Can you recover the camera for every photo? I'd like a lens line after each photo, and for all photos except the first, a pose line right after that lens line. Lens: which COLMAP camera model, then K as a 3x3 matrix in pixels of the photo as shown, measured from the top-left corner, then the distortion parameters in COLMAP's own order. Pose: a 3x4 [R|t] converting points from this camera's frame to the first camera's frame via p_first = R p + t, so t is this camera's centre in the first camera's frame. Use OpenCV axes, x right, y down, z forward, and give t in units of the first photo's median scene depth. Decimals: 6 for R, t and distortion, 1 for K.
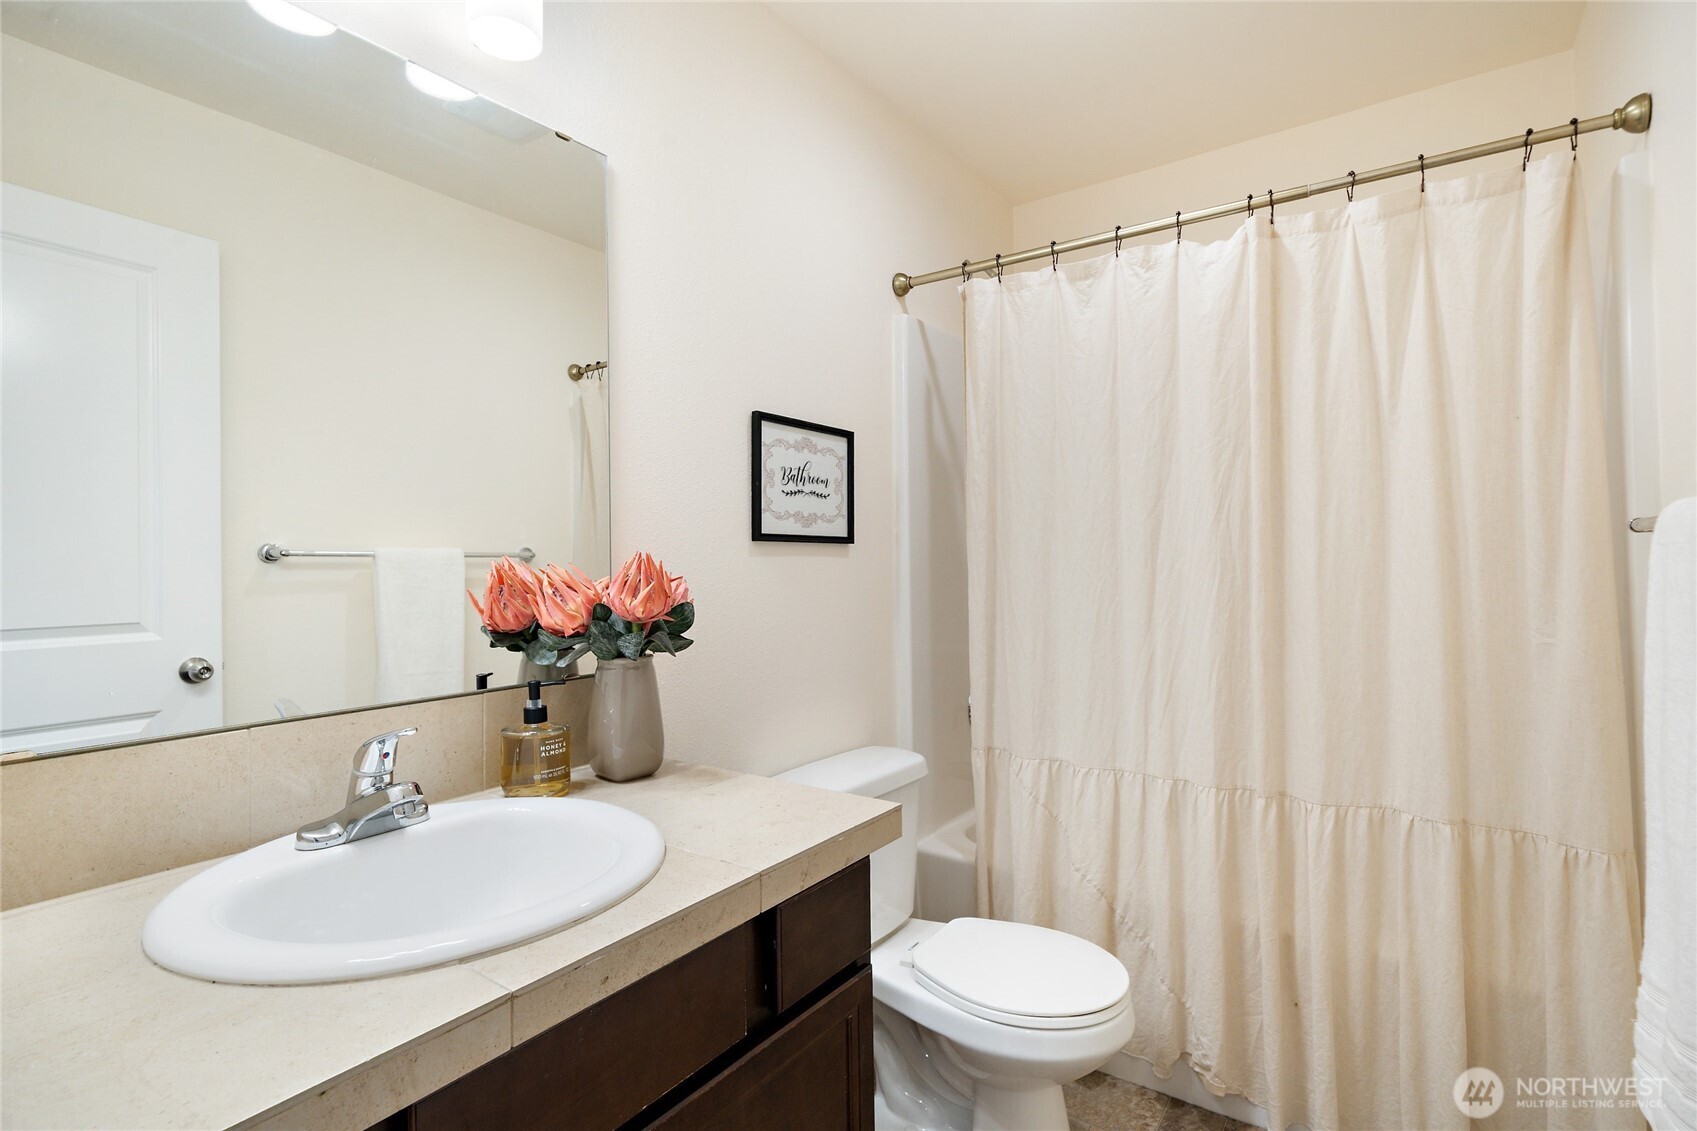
lens RADIAL K [[800.9, 0, 848.7], [0, 800.9, 560.3], [0, 0, 1]] dist [0.005918, 0.000612]
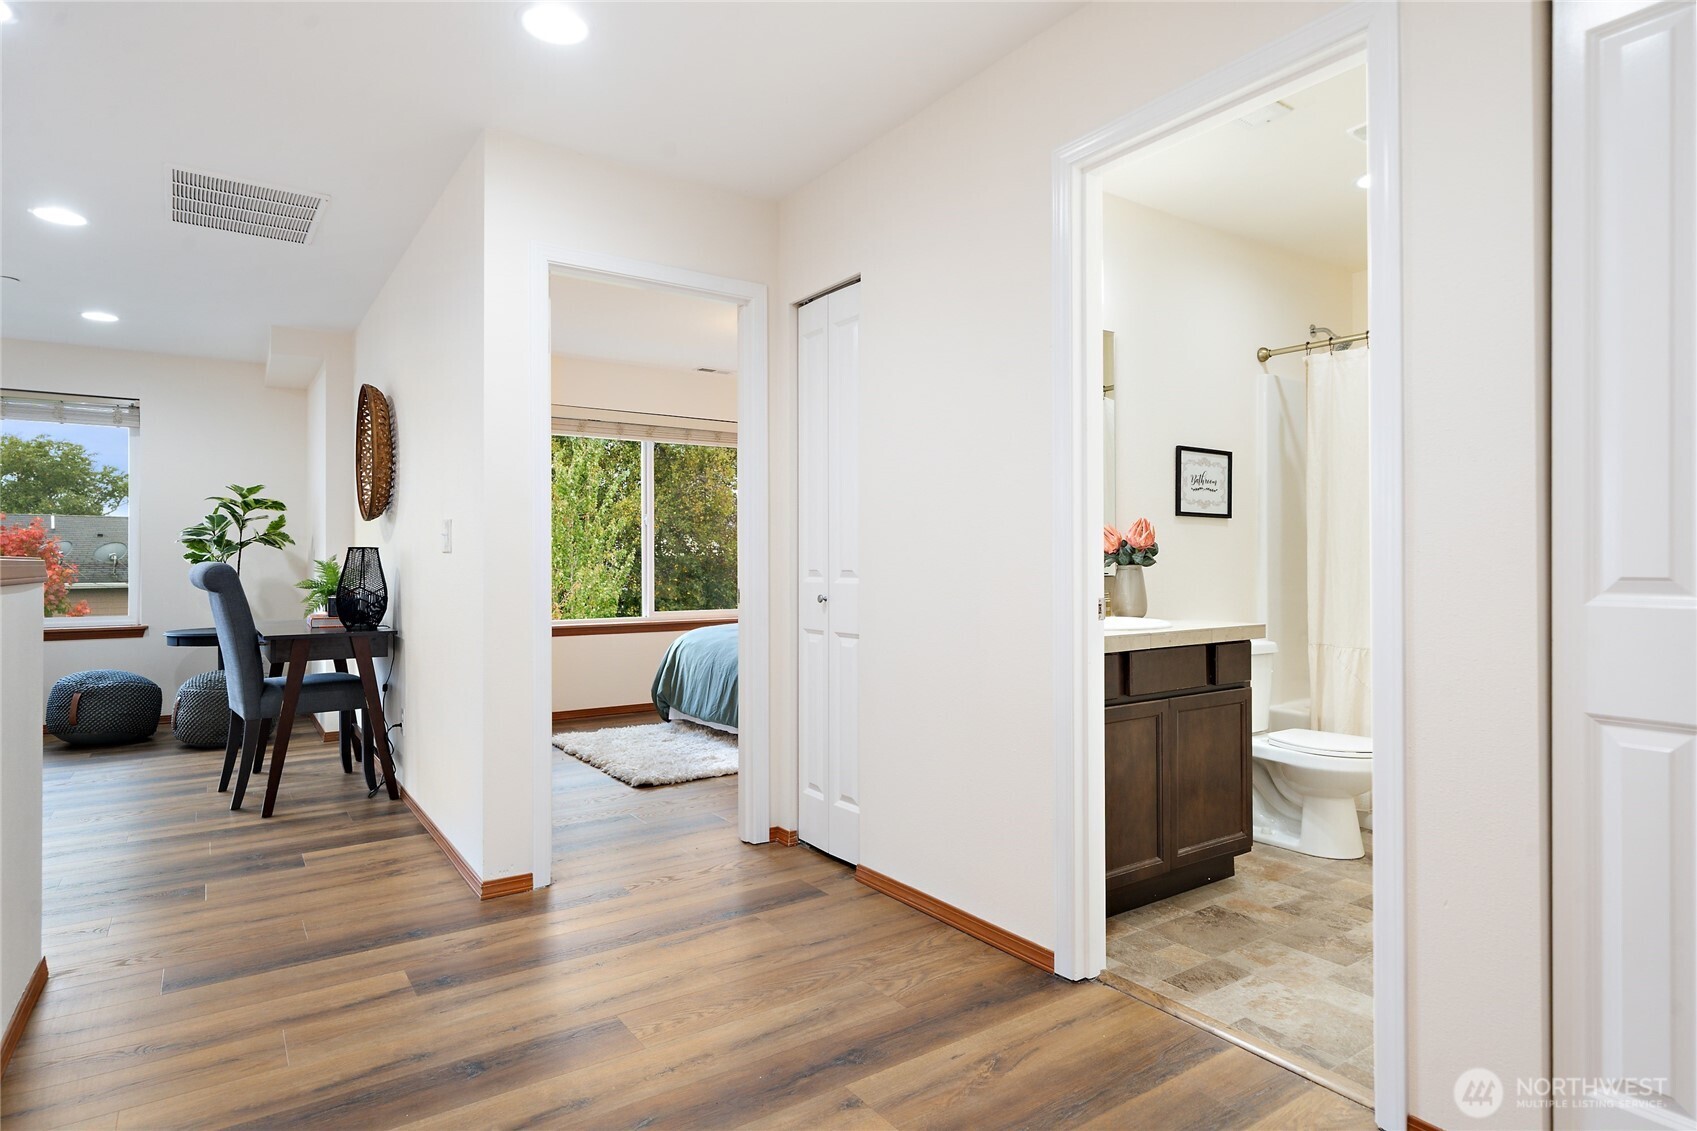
lens RADIAL K [[910.5, 0, 849.7], [0, 910.5, 565.3], [0, 0, 1]] dist [-0.006486, 0.000079]
pose [[0.939908, 0.010506, -0.341267, -0.099607], [-0.007880, 0.999928, 0.009079, 0.069993], [0.341337, -0.005844, 0.939923, -1.125093]]
